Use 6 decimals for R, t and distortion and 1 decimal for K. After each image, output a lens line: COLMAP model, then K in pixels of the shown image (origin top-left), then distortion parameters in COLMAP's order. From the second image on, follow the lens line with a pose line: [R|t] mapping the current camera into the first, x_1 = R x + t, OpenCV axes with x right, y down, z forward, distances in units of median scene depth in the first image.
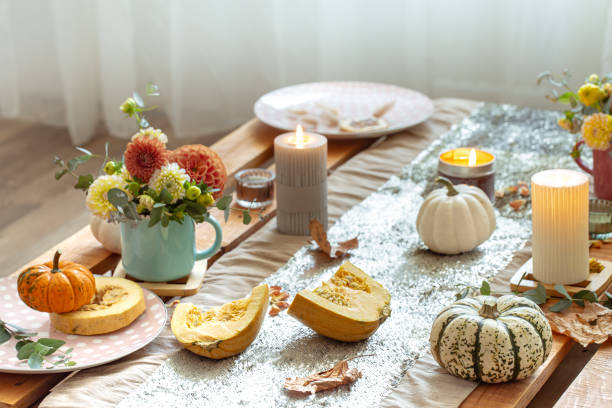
lens RADIAL K [[1848.8, 0, 306.0], [0, 1848.8, 204.0], [0, 0, 1]] dist [-0.097673, 0.012795]
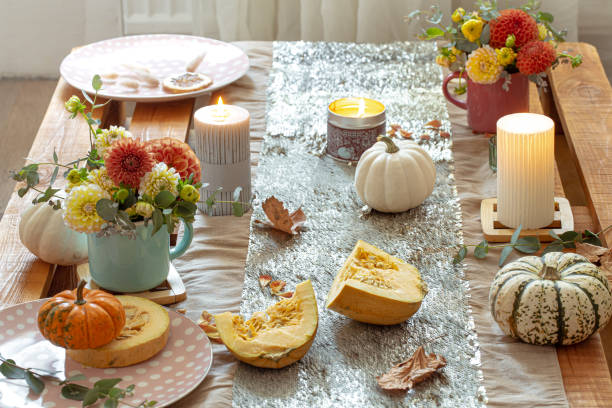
lens RADIAL K [[1848.8, 0, 306.0], [0, 1848.8, 204.0], [0, 0, 1]] dist [-0.097673, 0.012795]
pose [[0.923747, -0.145657, 0.354226, -0.363556], [0.121924, 0.988581, 0.088552, -0.081038], [-0.363079, -0.038611, 0.930958, 0.133025]]
